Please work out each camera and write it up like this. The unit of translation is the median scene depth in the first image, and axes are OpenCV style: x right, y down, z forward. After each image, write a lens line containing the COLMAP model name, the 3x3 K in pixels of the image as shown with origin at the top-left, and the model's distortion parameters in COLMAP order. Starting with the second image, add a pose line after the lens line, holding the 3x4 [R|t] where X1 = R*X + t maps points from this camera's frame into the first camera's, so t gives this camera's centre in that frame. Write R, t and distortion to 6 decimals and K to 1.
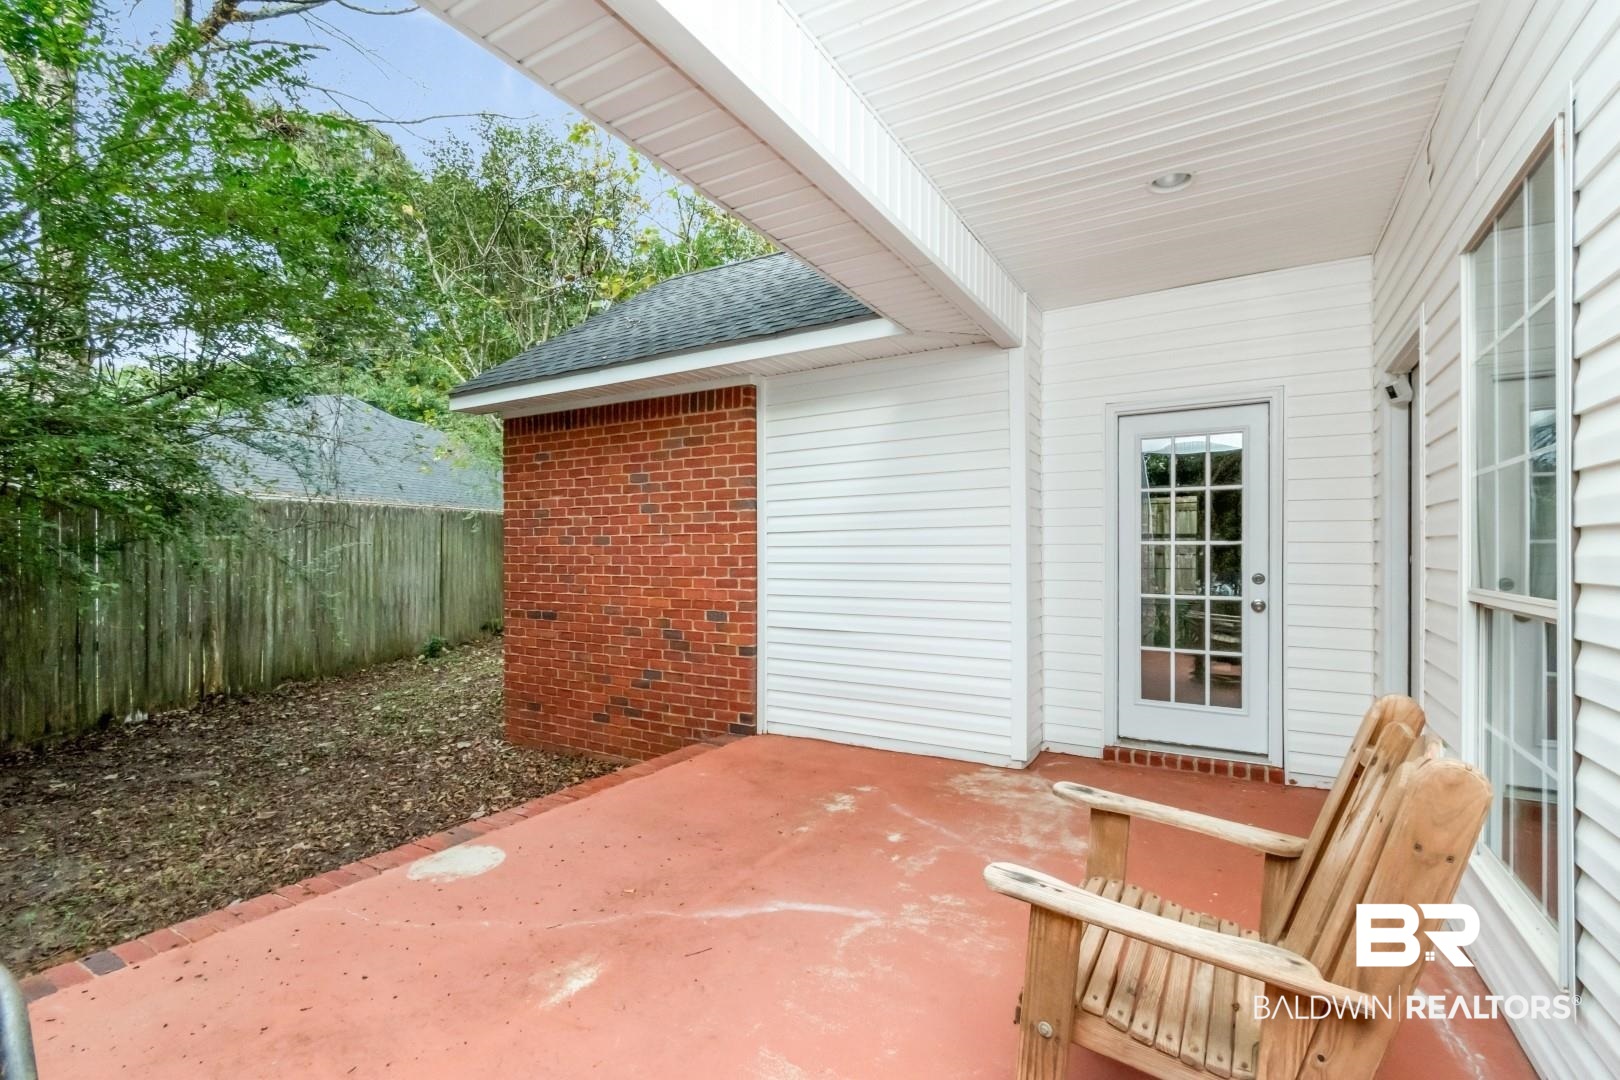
lens RADIAL K [[721.6, 0, 810.8], [0, 721.6, 549.2], [0, 0, 1]] dist [0.003393, -0.000027]
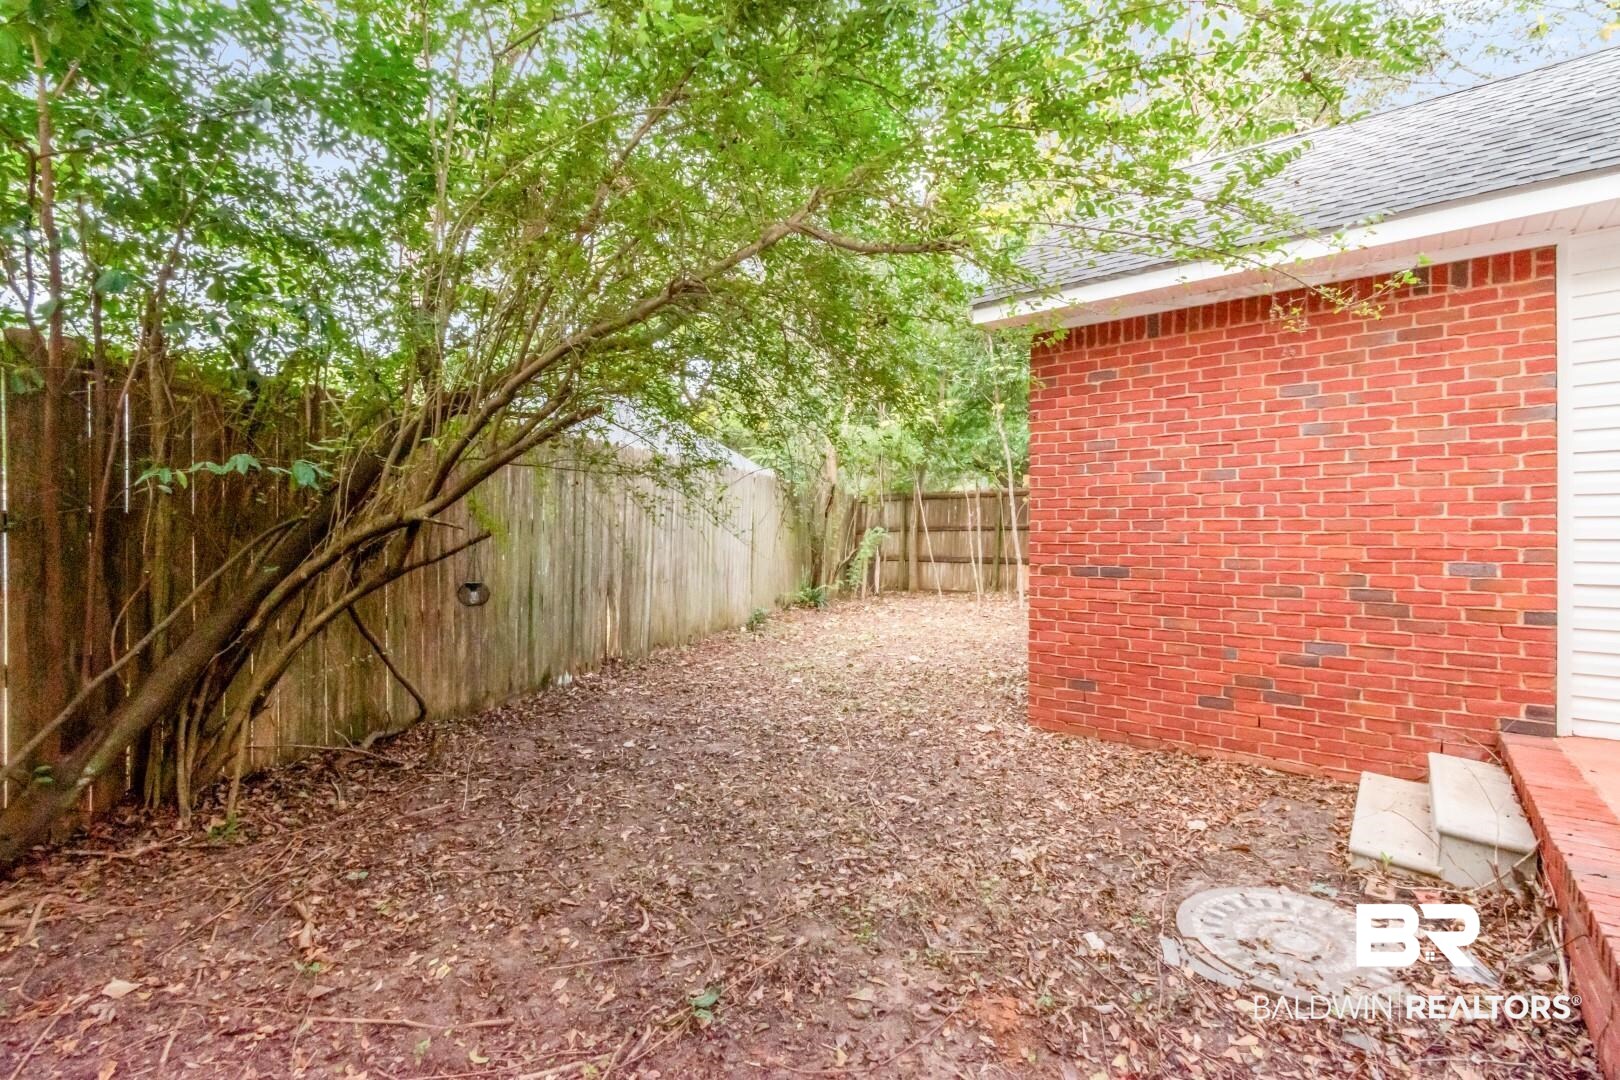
lens RADIAL K [[729.3, 0, 812.1], [0, 729.3, 533.7], [0, 0, 1]] dist [0.000479, 0.000014]
pose [[0.989355, 0.012192, -0.145009, -0.689054], [-0.013717, 0.999861, -0.009520, 0.073529], [0.144873, 0.011408, 0.989384, 0.178763]]
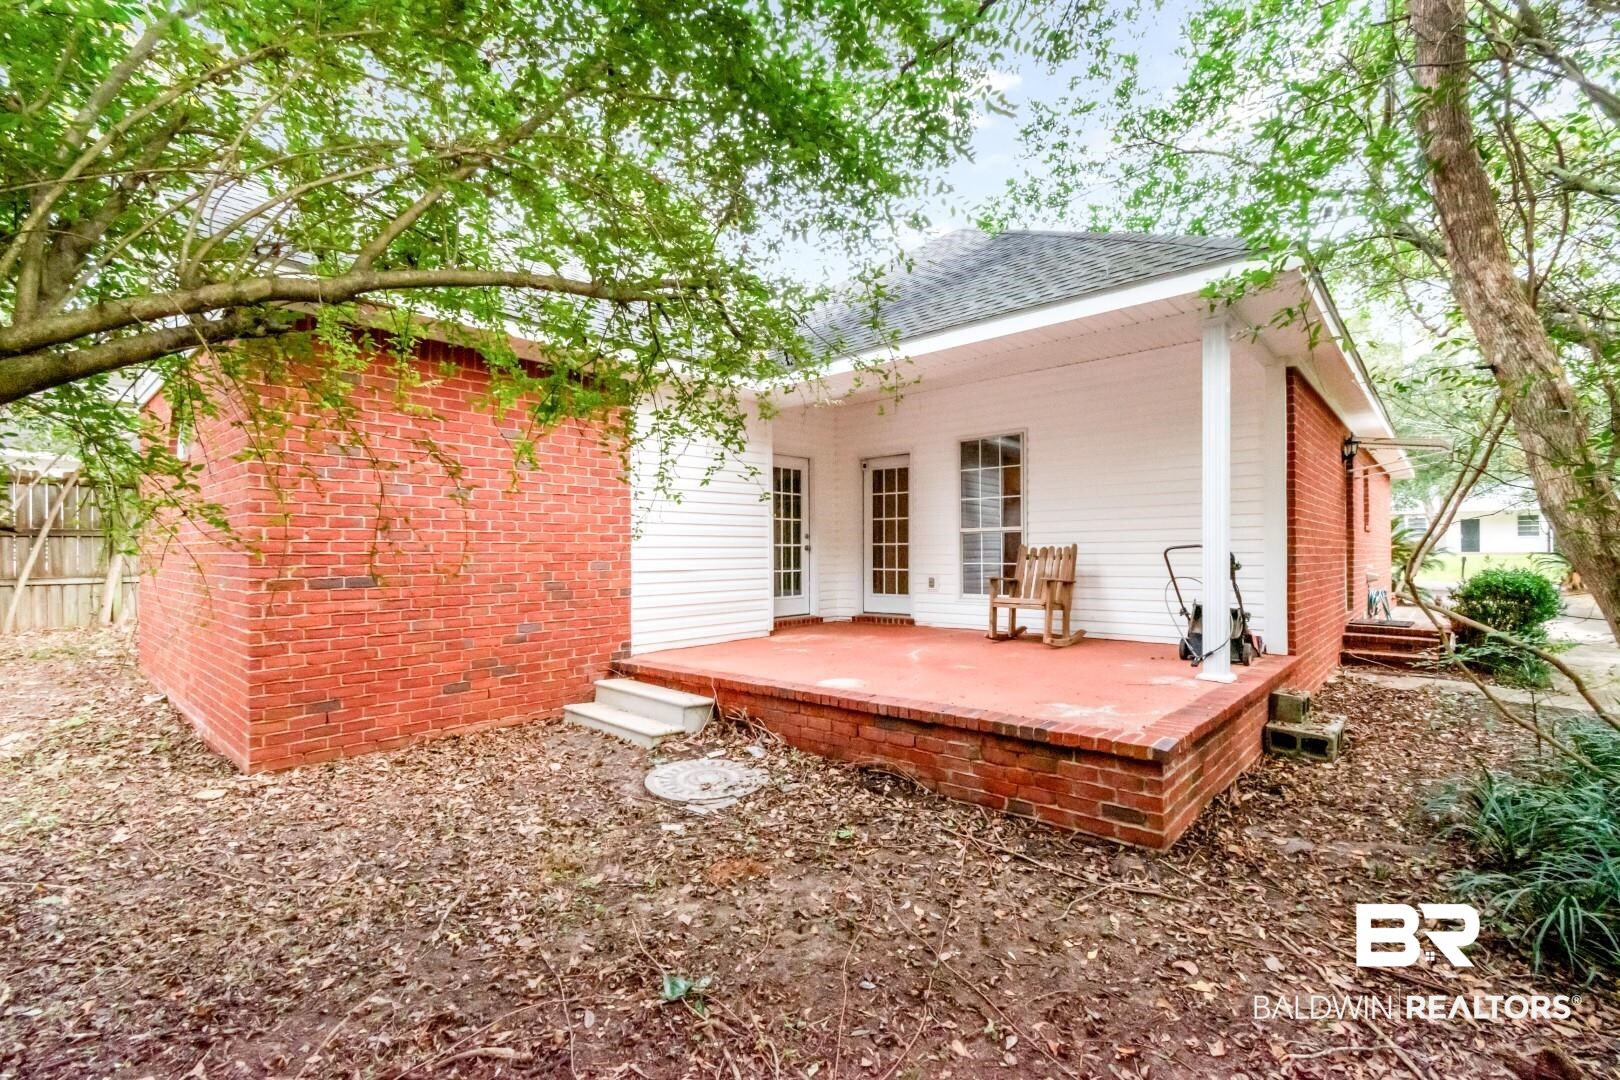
lens RADIAL K [[721.6, 0, 810.8], [0, 721.6, 549.2], [0, 0, 1]] dist [0.003393, -0.000027]
pose [[0.185533, 0.007660, 0.982608, -1.250395], [0.008599, 0.999919, -0.009419, 0.080625], [-0.982600, 0.010197, 0.185453, 0.442828]]
